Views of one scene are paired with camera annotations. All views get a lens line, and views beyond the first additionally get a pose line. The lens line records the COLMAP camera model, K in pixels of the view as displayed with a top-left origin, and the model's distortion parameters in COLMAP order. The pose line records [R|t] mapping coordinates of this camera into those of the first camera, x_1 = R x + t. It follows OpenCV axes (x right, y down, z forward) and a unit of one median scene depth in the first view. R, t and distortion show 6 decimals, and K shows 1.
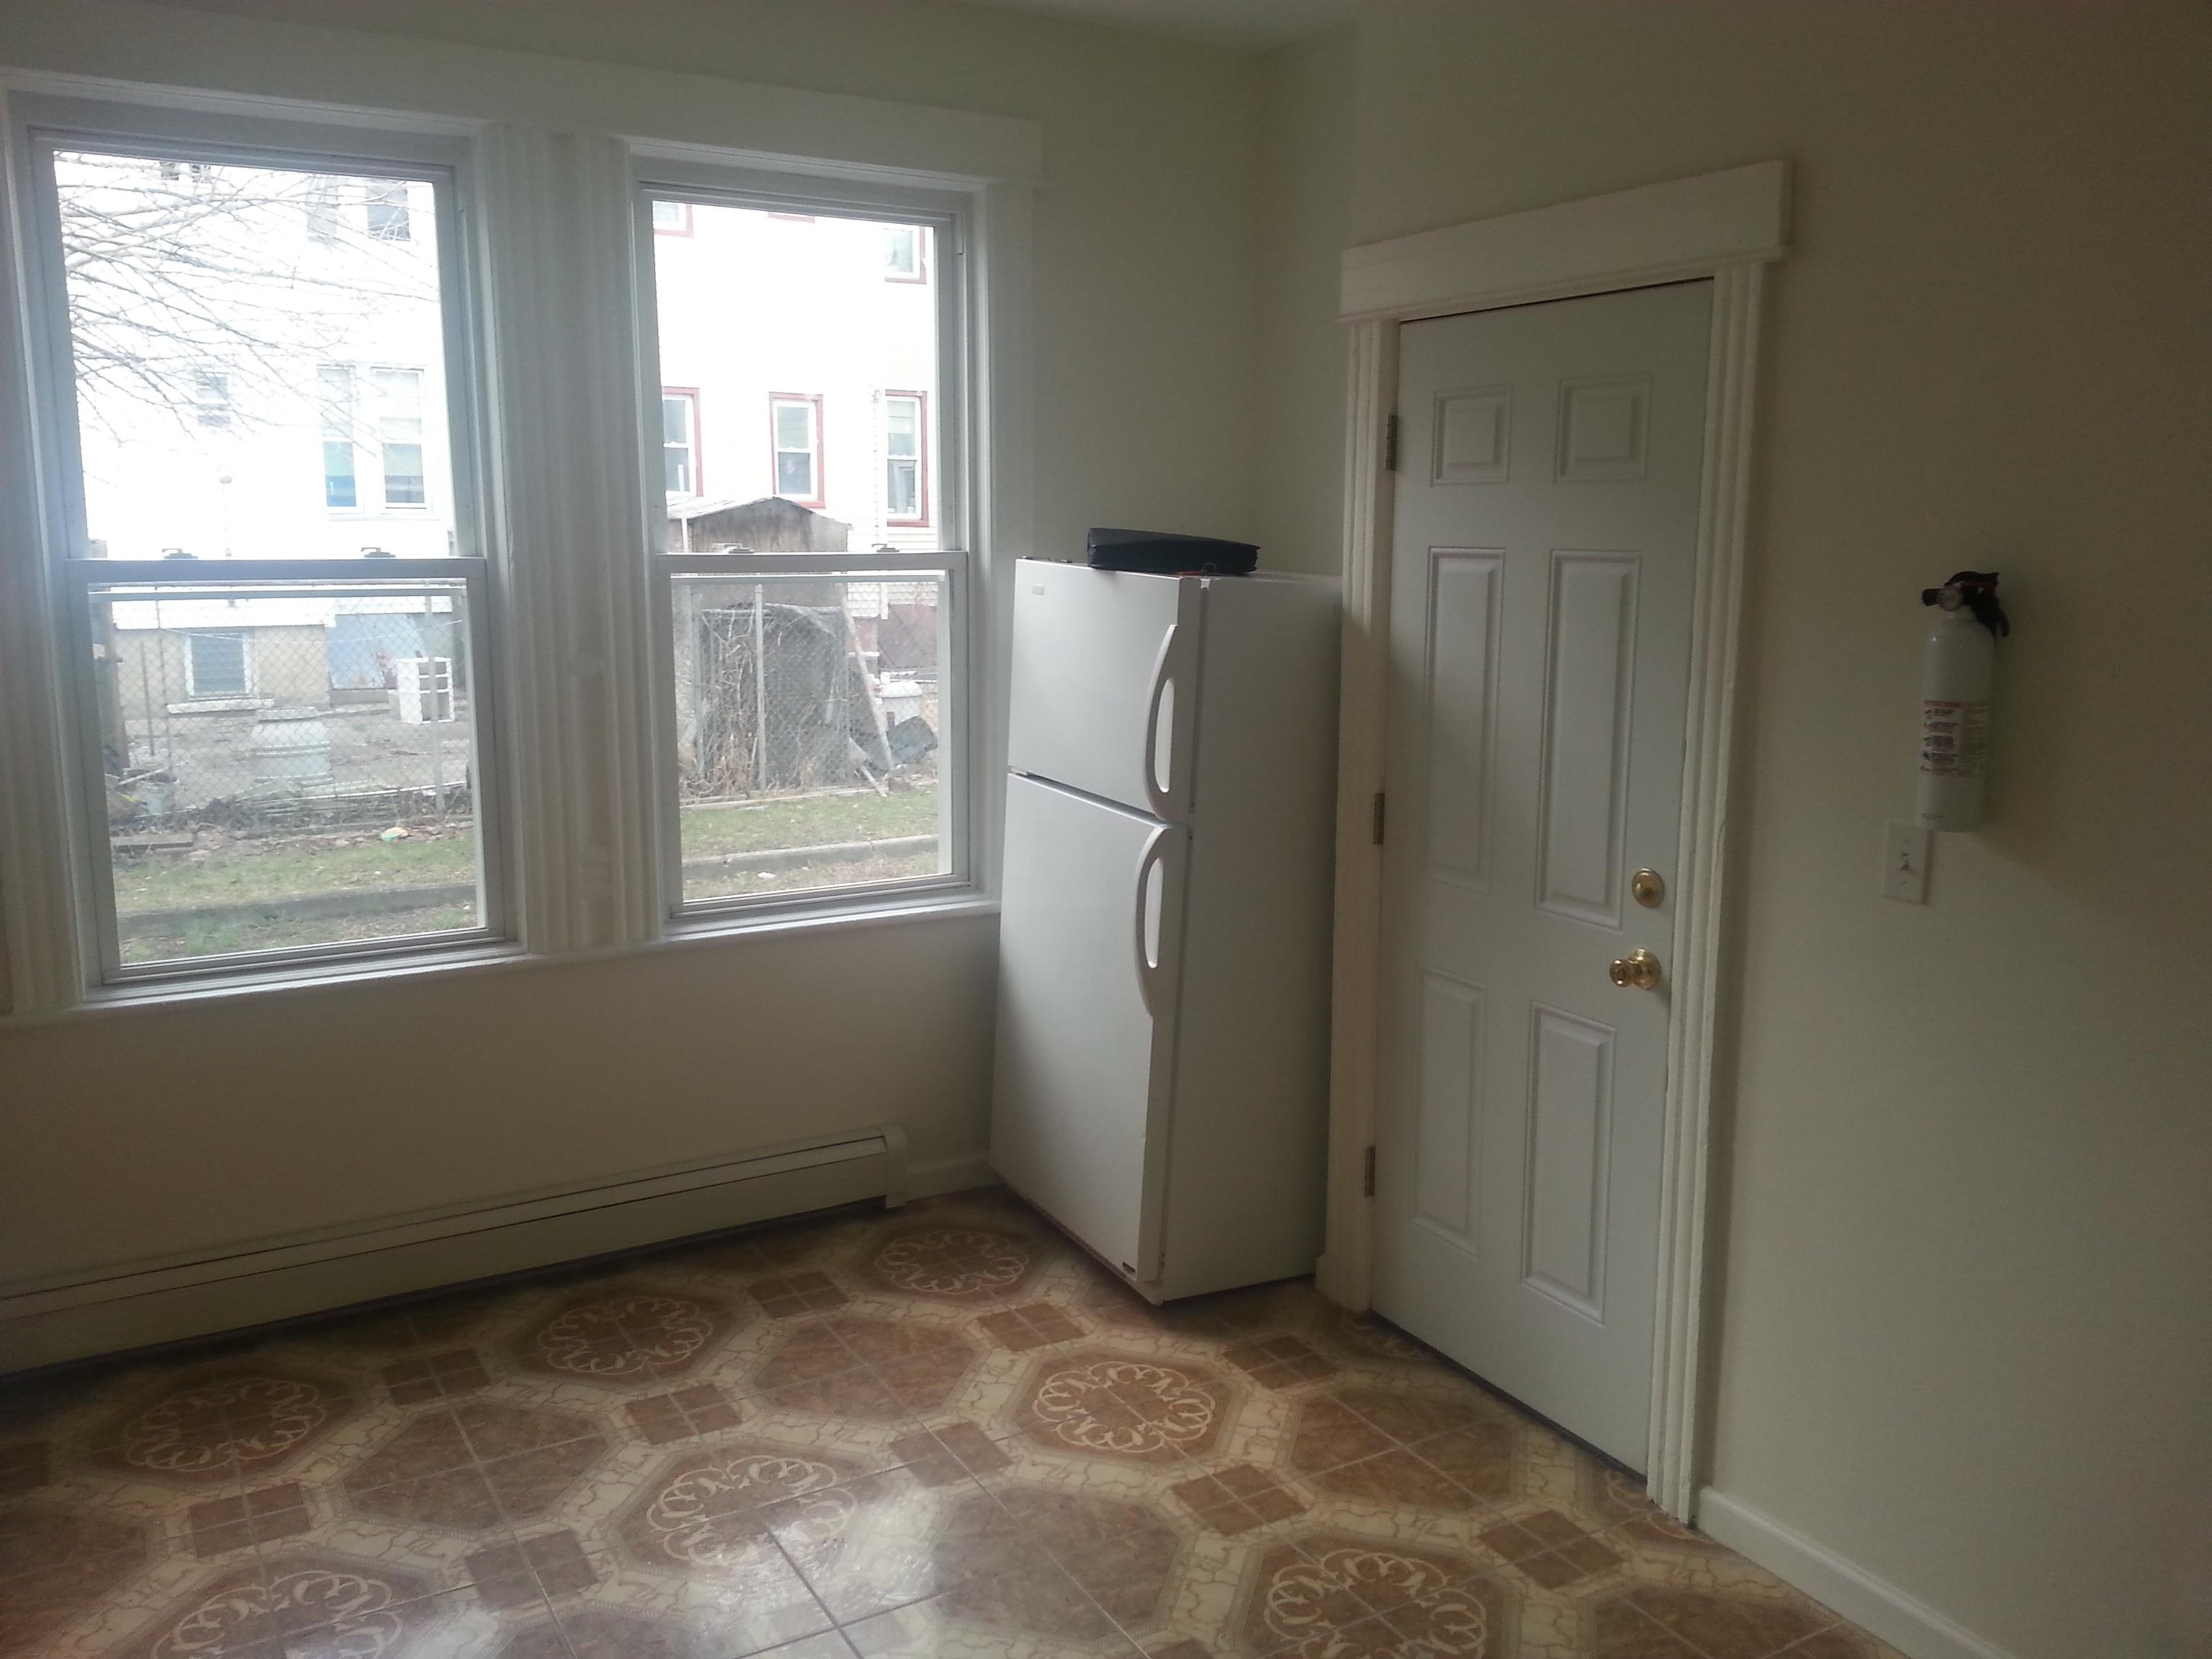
lens RADIAL K [[1767.7, 0, 1106.0], [0, 1767.7, 829.5], [0, 0, 1]] dist [0.037924, -0.001286]
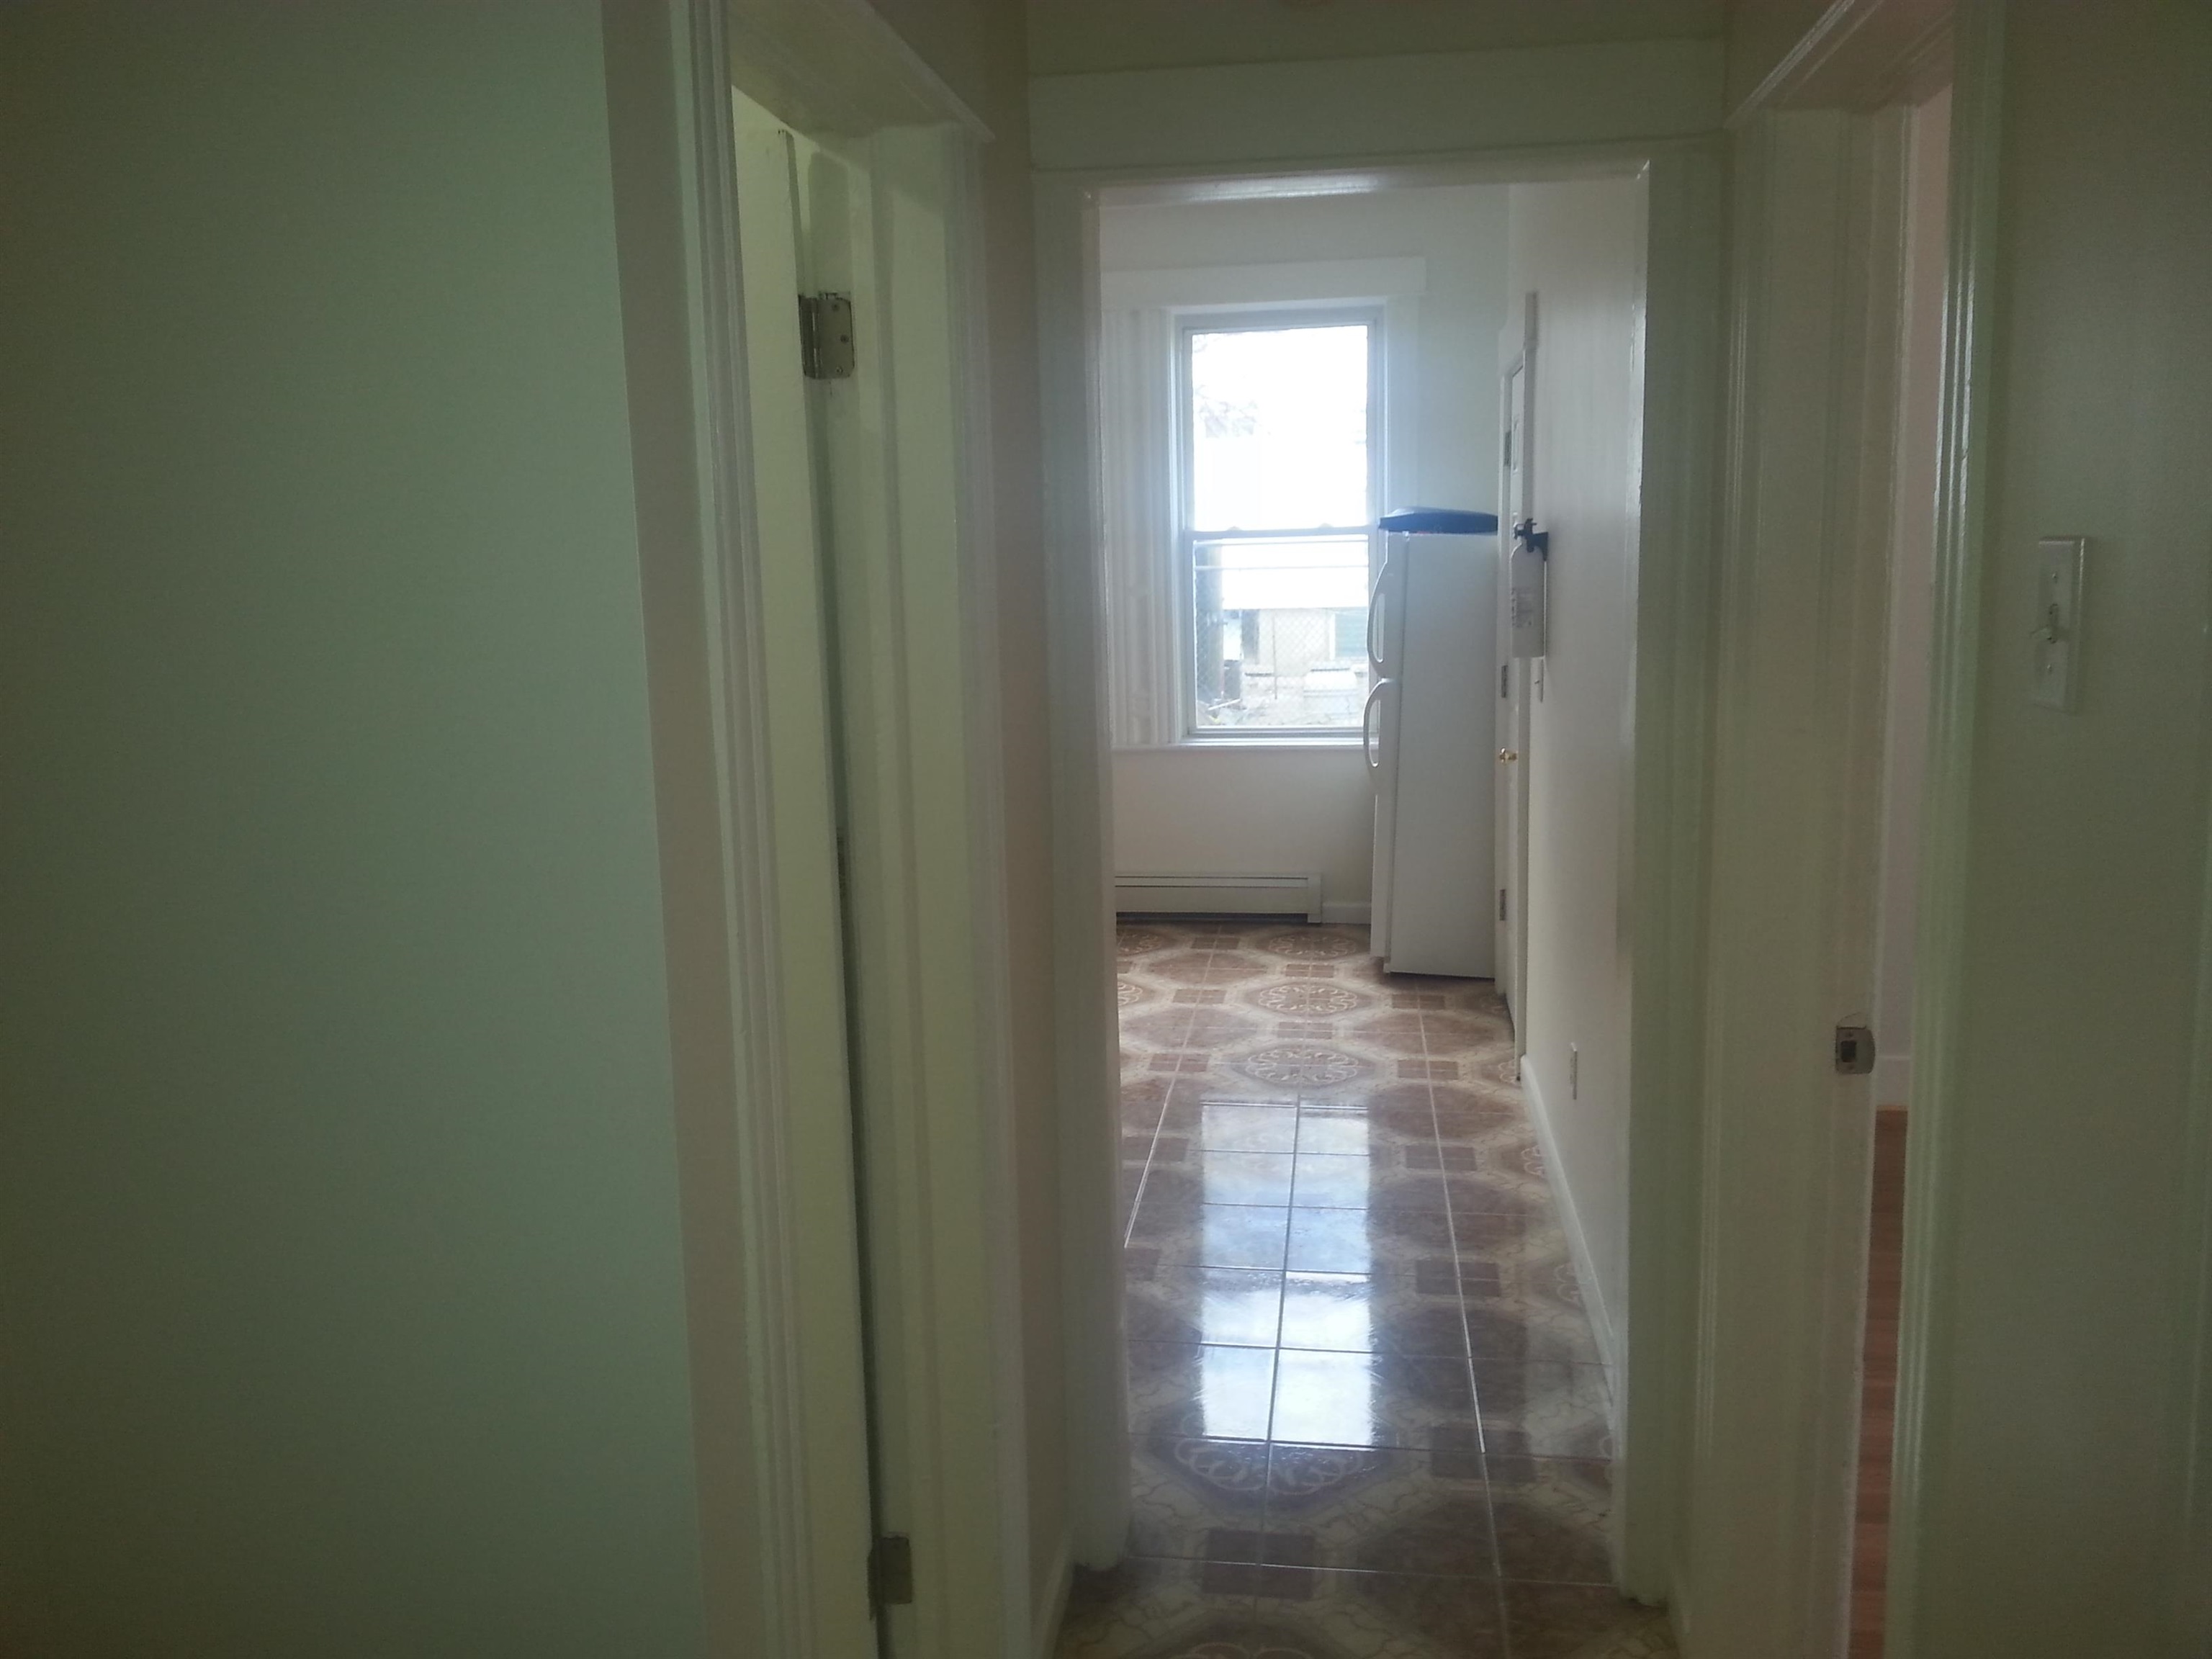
lens RADIAL K [[1767.7, 0, 1106.0], [0, 1767.7, 829.5], [0, 0, 1]] dist [0.037924, -0.001286]
pose [[0.775652, 0.075843, -0.626587, 0.877441], [-0.072921, 0.996874, 0.030395, 0.105769], [0.626934, 0.022115, 0.778759, -0.474729]]
